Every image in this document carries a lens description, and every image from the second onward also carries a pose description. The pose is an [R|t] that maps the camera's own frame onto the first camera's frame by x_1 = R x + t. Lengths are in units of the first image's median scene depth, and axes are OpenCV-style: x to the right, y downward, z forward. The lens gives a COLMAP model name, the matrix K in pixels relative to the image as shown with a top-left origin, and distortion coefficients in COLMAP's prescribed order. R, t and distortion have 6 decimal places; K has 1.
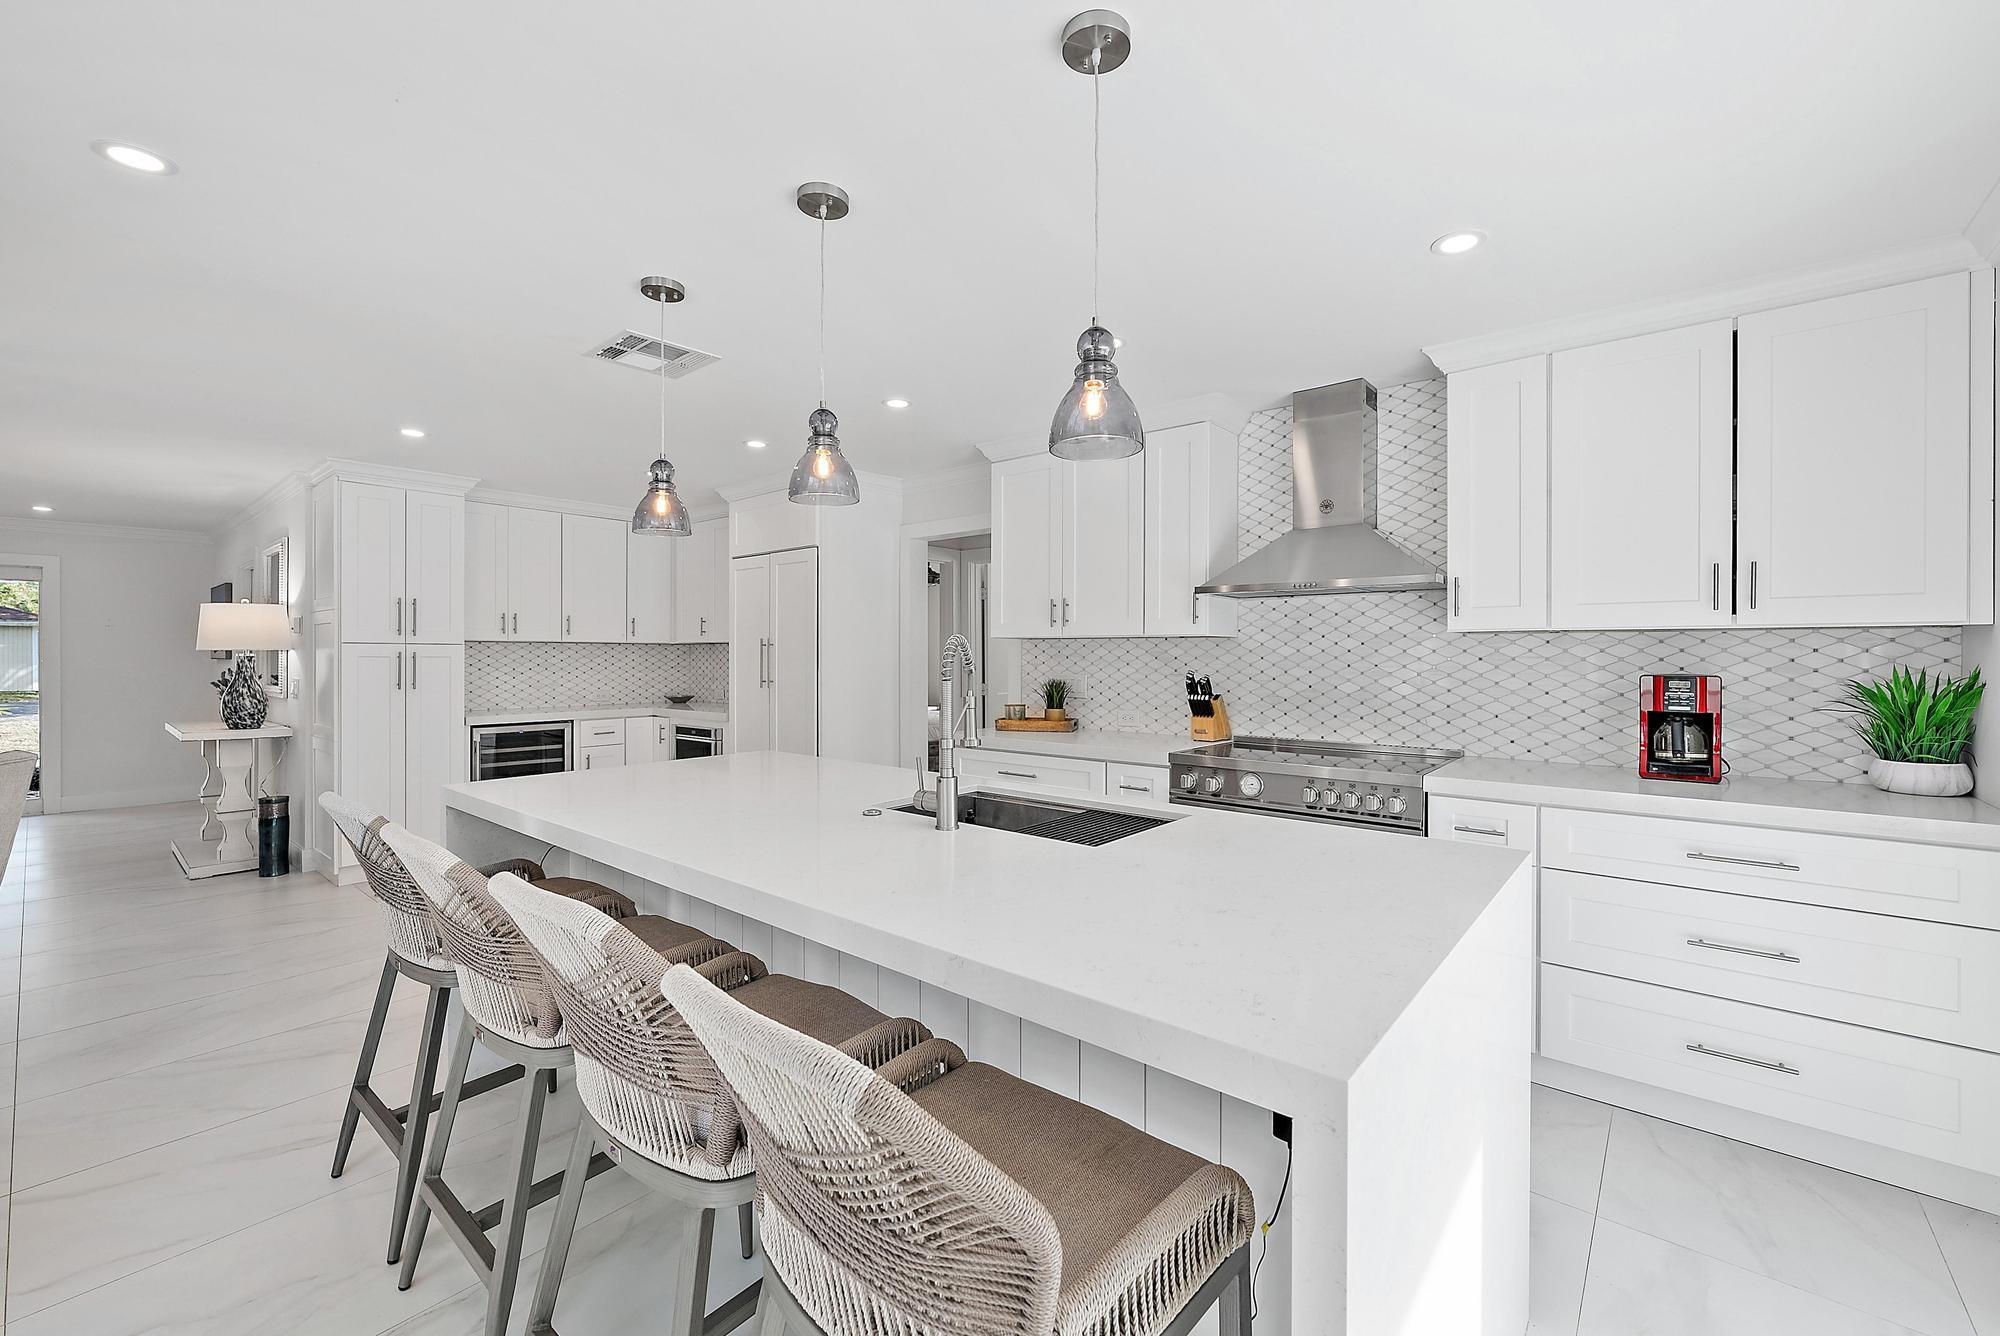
lens RADIAL K [[806.7, 0, 999.9], [0, 806.7, 654.2], [0, 0, 1]] dist [0.001512, 0.000159]
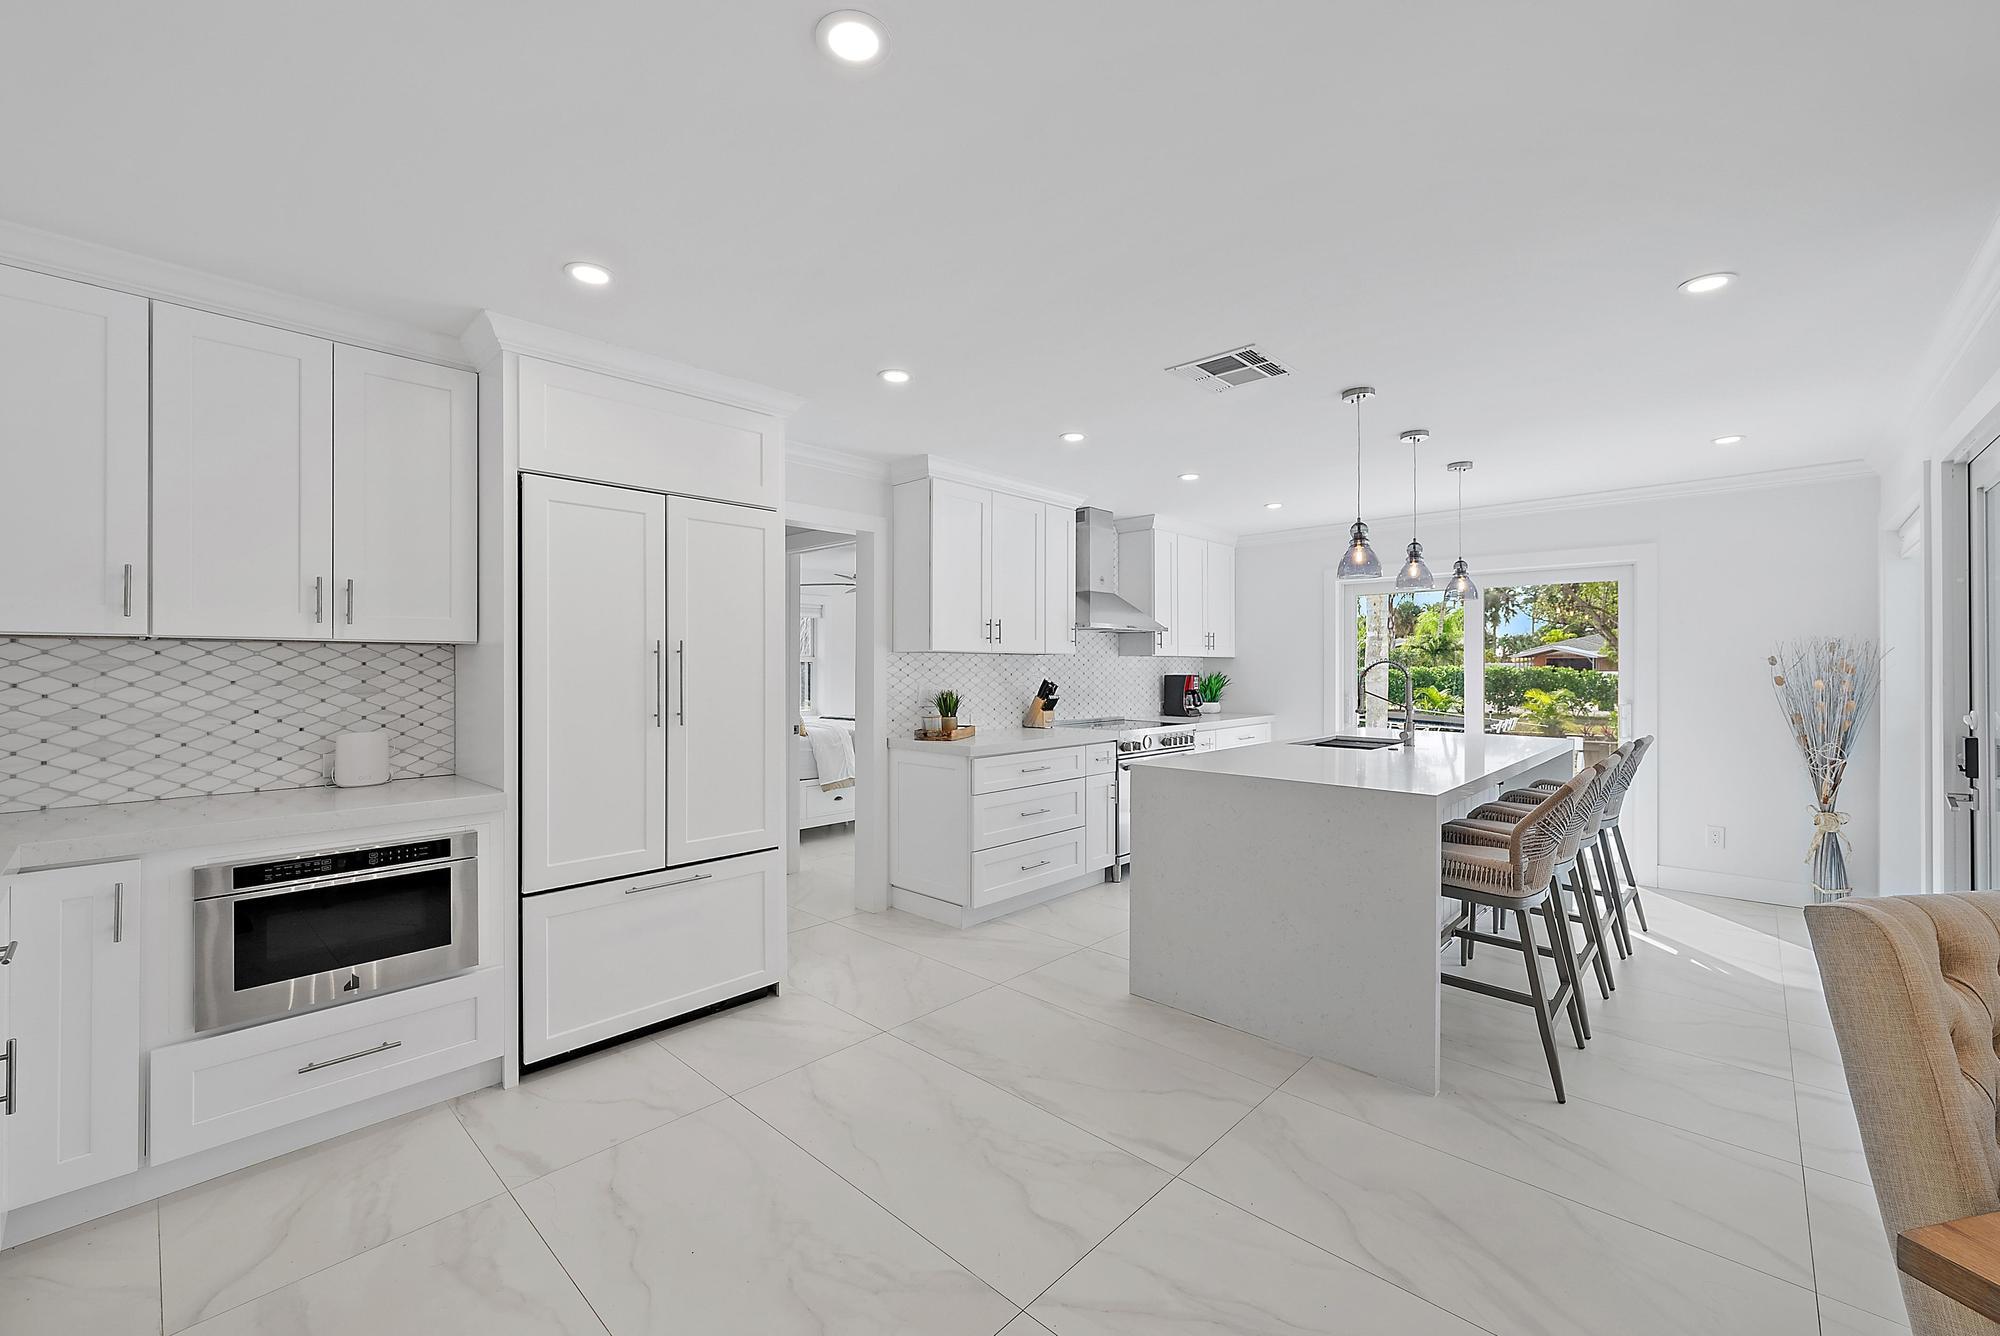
lens RADIAL K [[806.3, 0, 999.0], [0, 806.3, 662.6], [0, 0, 1]] dist [-0.000585, -0.000180]
pose [[0.055997, 0.003727, 0.998424, -0.856738], [0.000441, 0.999993, -0.003757, -0.001384], [-0.998431, 0.000651, 0.055994, 0.733876]]
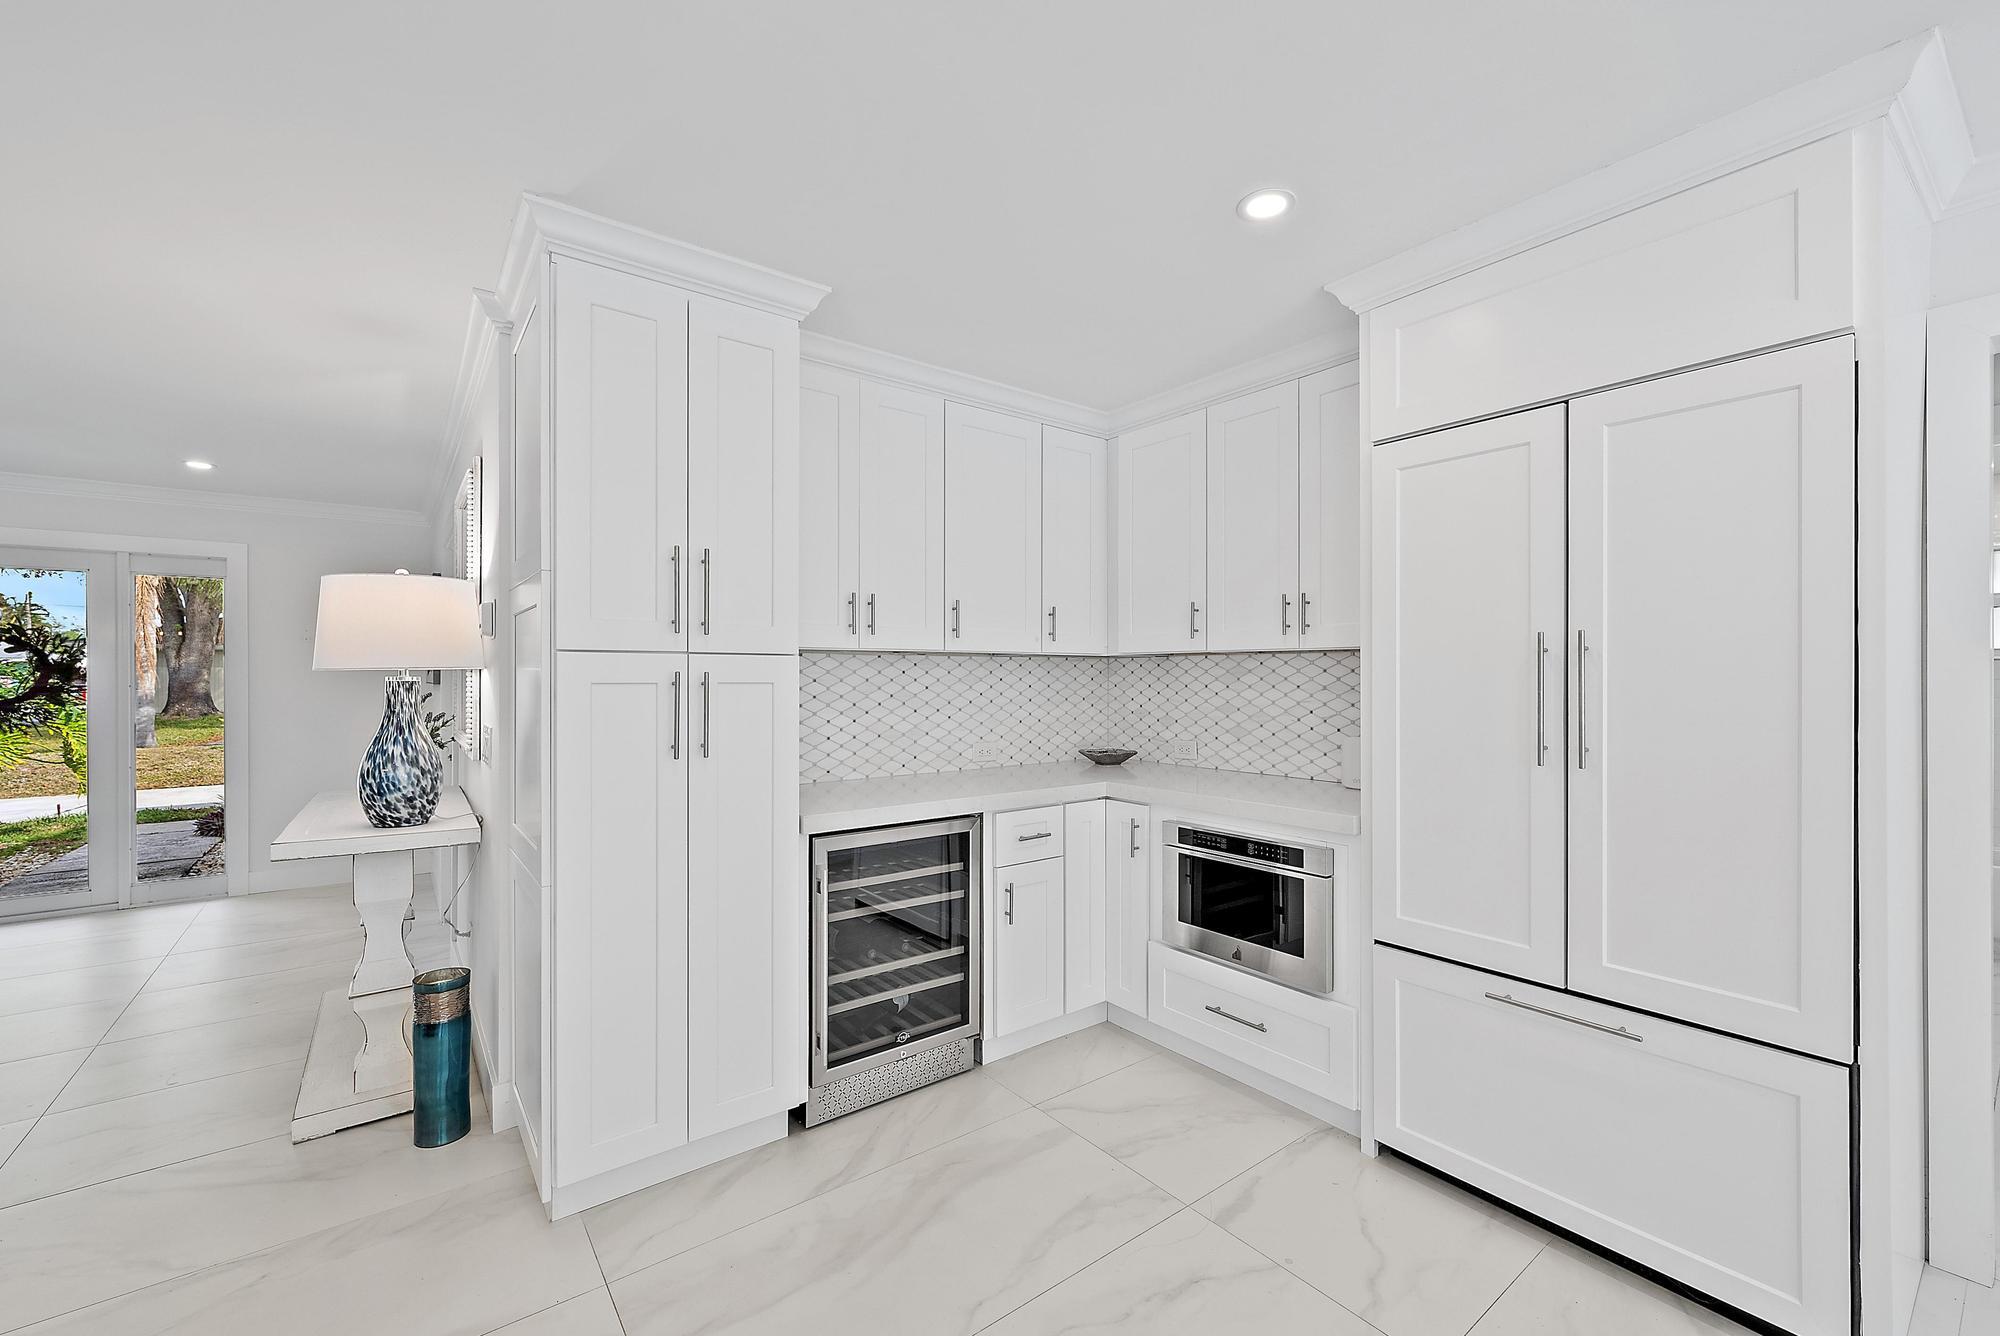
lens RADIAL K [[809.4, 0, 1004.8], [0, 809.4, 674.2], [0, 0, 1]] dist [-0.000390, -0.000306]
pose [[0.976744, -0.002647, -0.214392, -0.459217], [0.002587, 0.999996, -0.000560, -0.000810], [0.214392, -0.000008, 0.976748, 0.589485]]
